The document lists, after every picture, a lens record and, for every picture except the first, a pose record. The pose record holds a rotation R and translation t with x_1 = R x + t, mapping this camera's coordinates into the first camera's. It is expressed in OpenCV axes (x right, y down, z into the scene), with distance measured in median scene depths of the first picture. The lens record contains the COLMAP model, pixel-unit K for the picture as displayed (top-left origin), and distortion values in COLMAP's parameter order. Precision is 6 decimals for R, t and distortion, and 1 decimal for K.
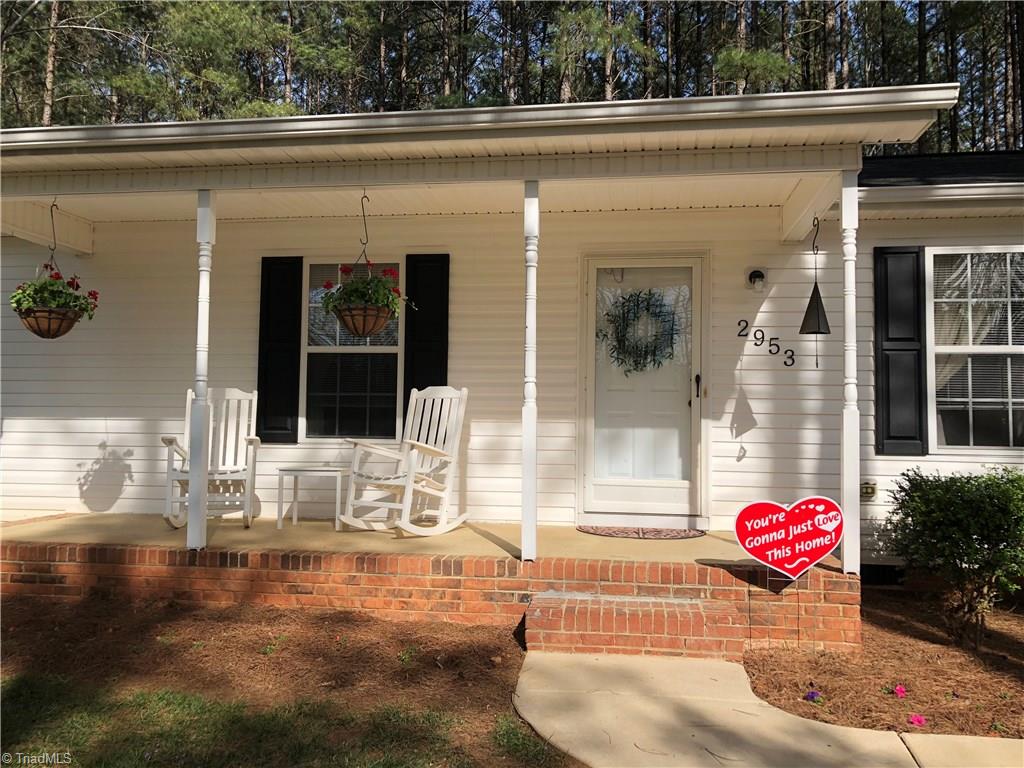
lens RADIAL K [[832.3, 0, 531.8], [0, 832.3, 386.5], [0, 0, 1]] dist [0.112337, -0.001834]
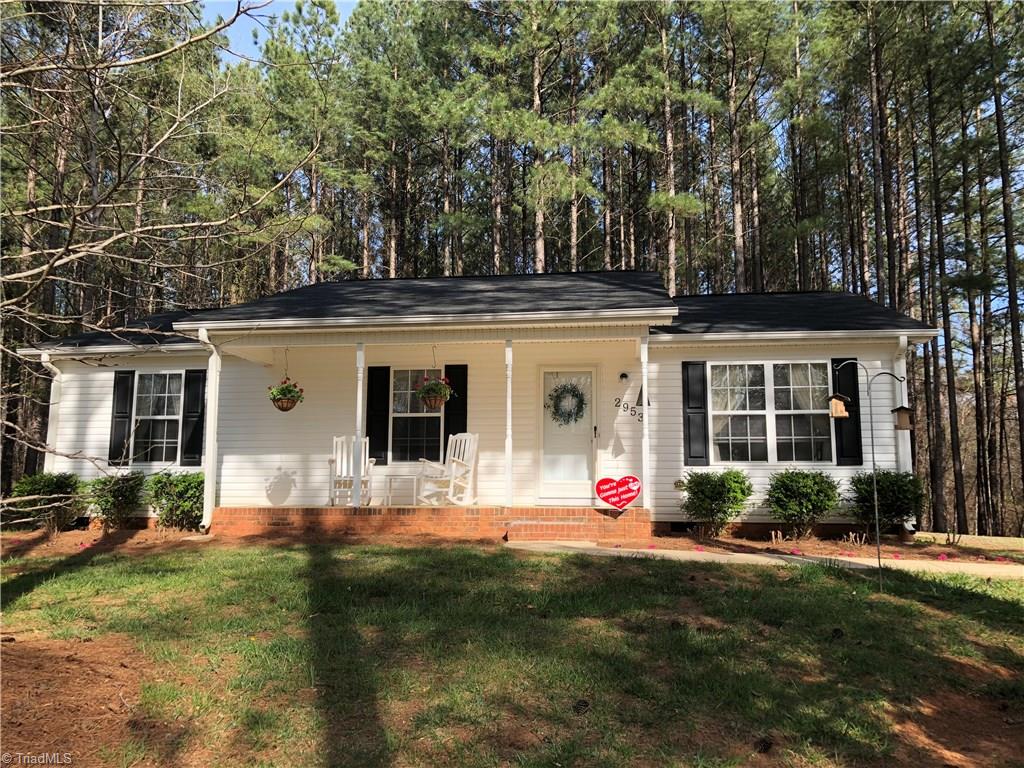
lens RADIAL K [[853.5, 0, 512.0], [0, 853.5, 384.0], [0, 0, 1]] dist [-0.004233, -0.003543]
pose [[0.999918, -0.009121, -0.009025, 0.021867], [0.008391, 0.996927, -0.077882, 0.041167], [0.009707, 0.077800, 0.996922, -1.001211]]
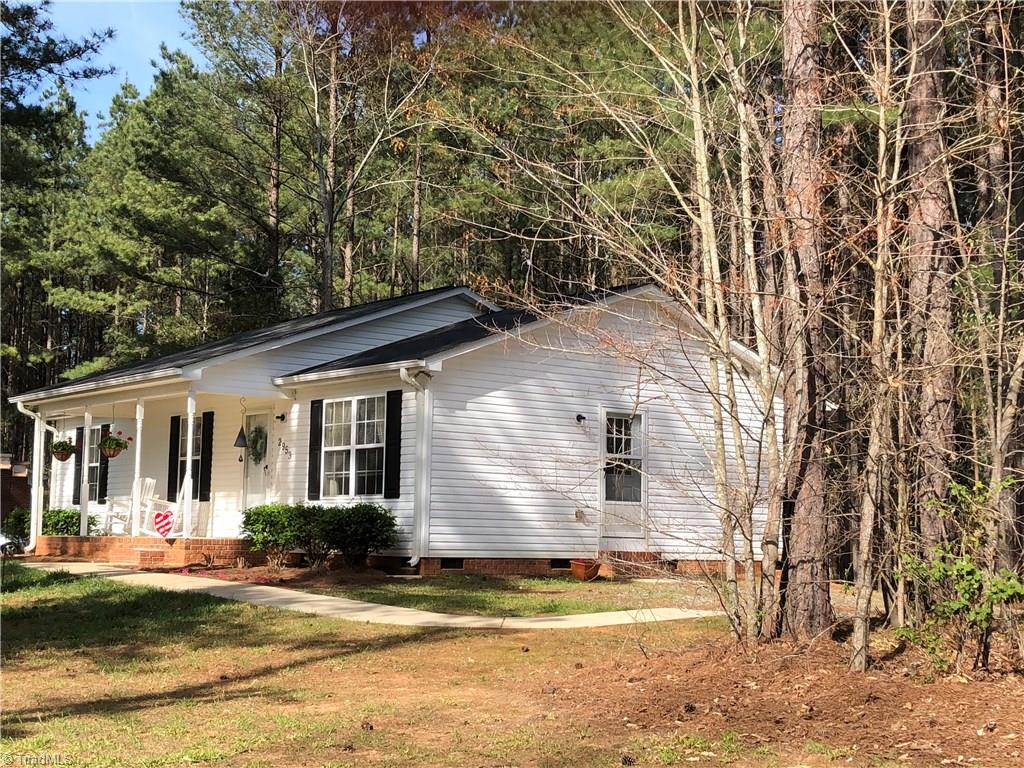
lens RADIAL K [[1659.3, 0, 512.0], [0, 1659.3, 384.0], [0, 0, 1]] dist [-0.002371, -0.000311]
pose [[0.693850, -0.068897, -0.716816, 3.701840], [0.036121, 0.997489, -0.060910, 0.061896], [0.719213, 0.016370, 0.694597, -1.485111]]
